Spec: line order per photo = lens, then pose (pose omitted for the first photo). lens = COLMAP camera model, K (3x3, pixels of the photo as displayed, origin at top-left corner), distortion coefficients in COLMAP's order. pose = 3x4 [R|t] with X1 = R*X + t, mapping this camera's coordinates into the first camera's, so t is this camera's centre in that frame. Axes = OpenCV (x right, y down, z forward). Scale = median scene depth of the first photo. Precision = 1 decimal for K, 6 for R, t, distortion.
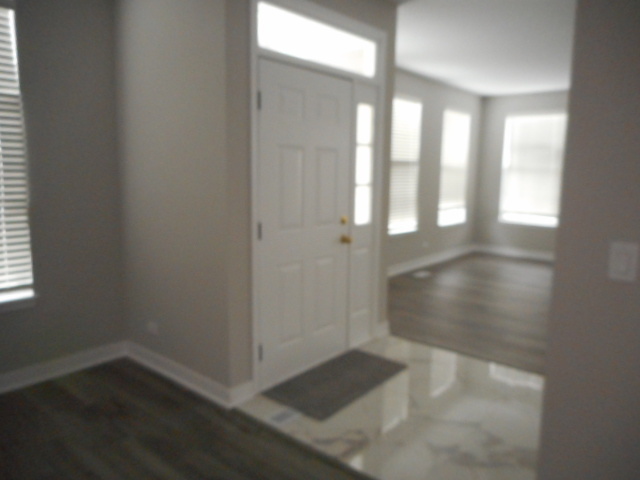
lens RADIAL K [[482.0, 0, 313.5], [0, 482.0, 240.8], [0, 0, 1]] dist [0.004890, -0.000812]
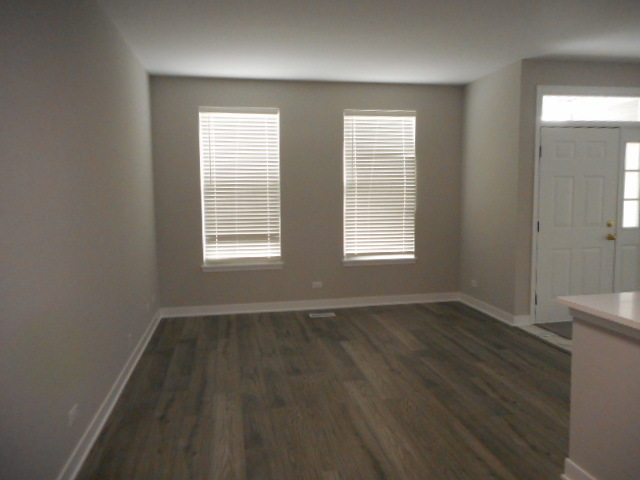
lens RADIAL K [[482.0, 0, 321.8], [0, 482.0, 232.9], [0, 0, 1]] dist [0.004890, -0.000812]
pose [[0.785045, 0.027347, -0.618835, 0.338316], [-0.068344, 0.996750, -0.042653, 0.125234], [0.615657, 0.075778, 0.784362, -0.789312]]
